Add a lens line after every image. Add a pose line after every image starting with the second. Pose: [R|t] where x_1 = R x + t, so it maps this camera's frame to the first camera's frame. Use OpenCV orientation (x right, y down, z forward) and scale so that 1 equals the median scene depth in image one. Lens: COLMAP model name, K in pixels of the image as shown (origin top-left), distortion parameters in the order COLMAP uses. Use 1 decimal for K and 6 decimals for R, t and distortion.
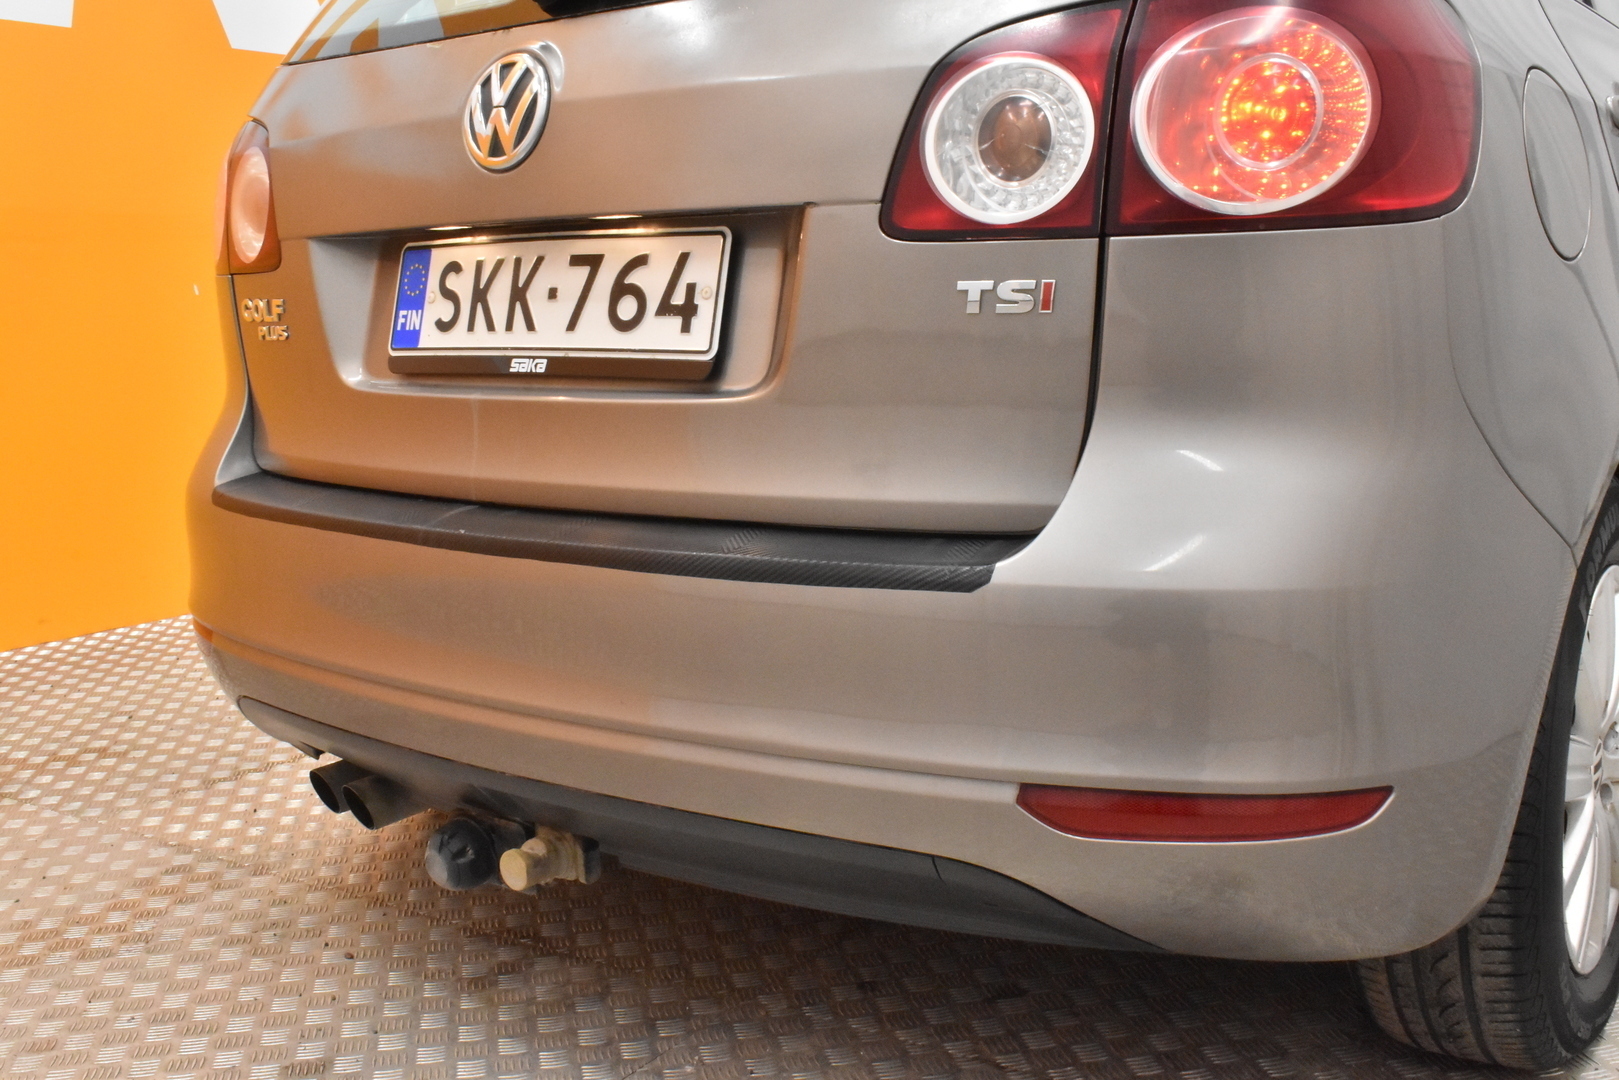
lens RADIAL K [[1580.7, 0, 809.5], [0, 1580.7, 540.0], [0, 0, 1]] dist [-0.103848, -0.001929]
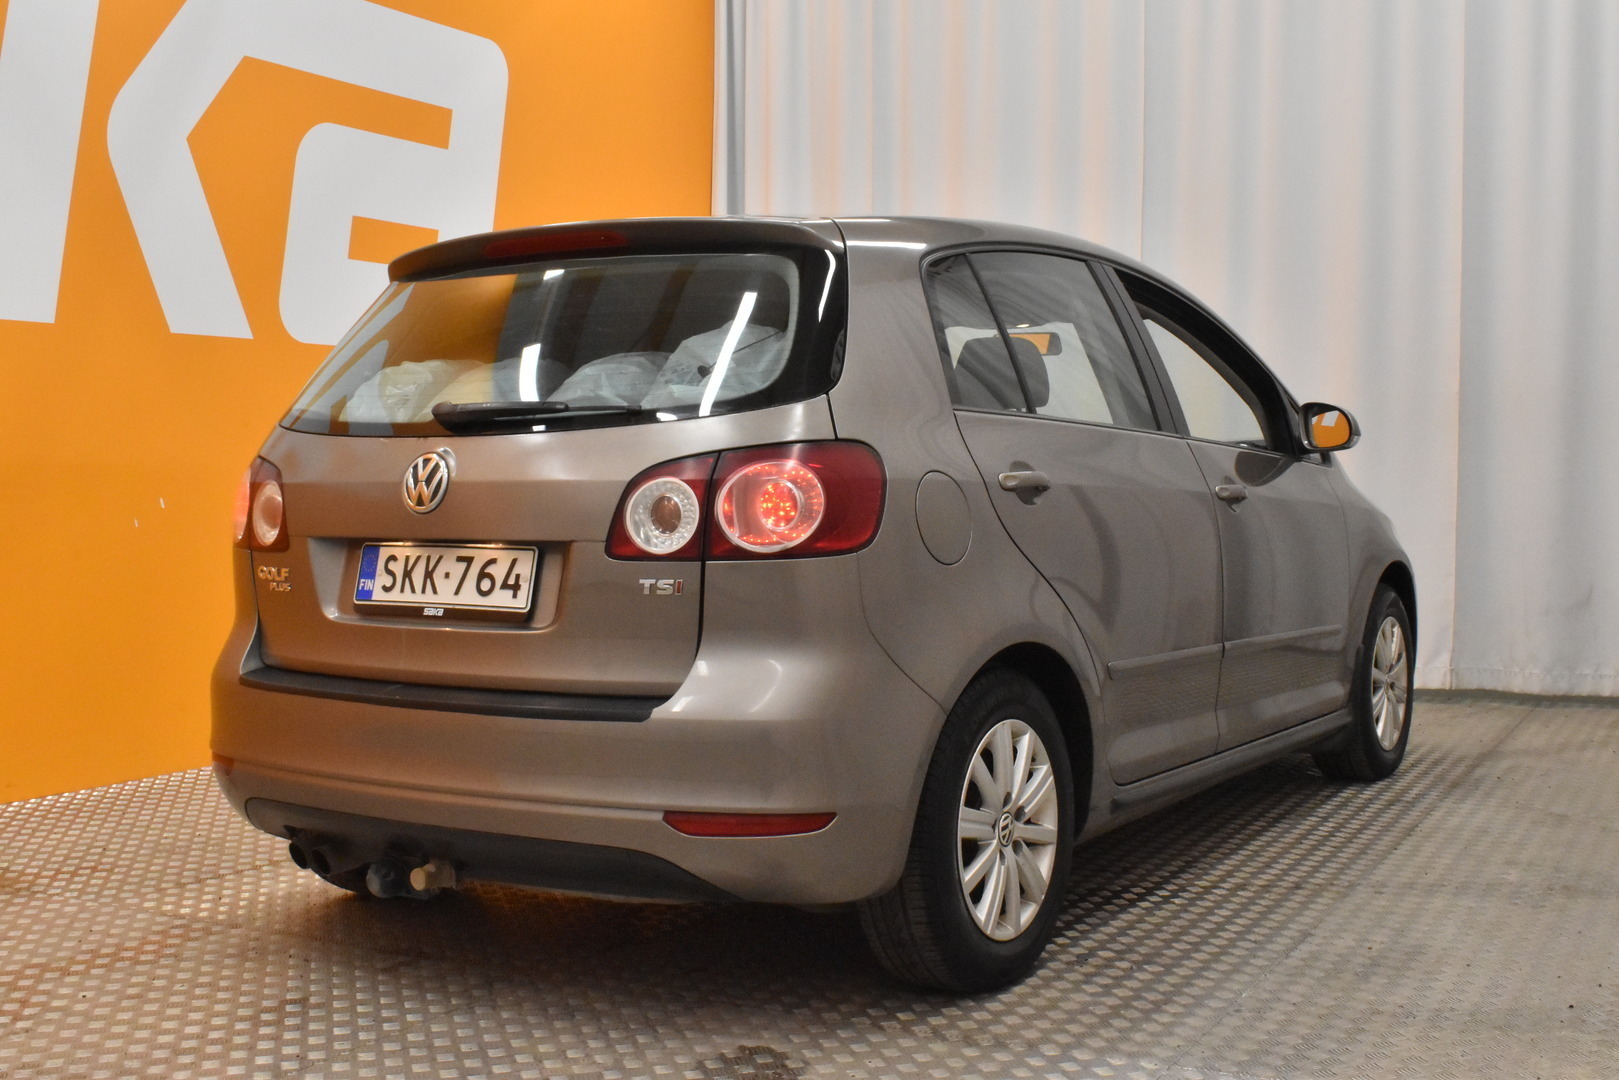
lens RADIAL K [[1762.0, 0, 809.5], [0, 1762.0, 540.0], [0, 0, 1]] dist [-0.085194, 0.012301]
pose [[0.997234, 0.010358, 0.073605, 0.123386], [-0.001245, 0.992432, -0.122790, 0.066117], [-0.074319, 0.122359, 0.989699, -1.186881]]
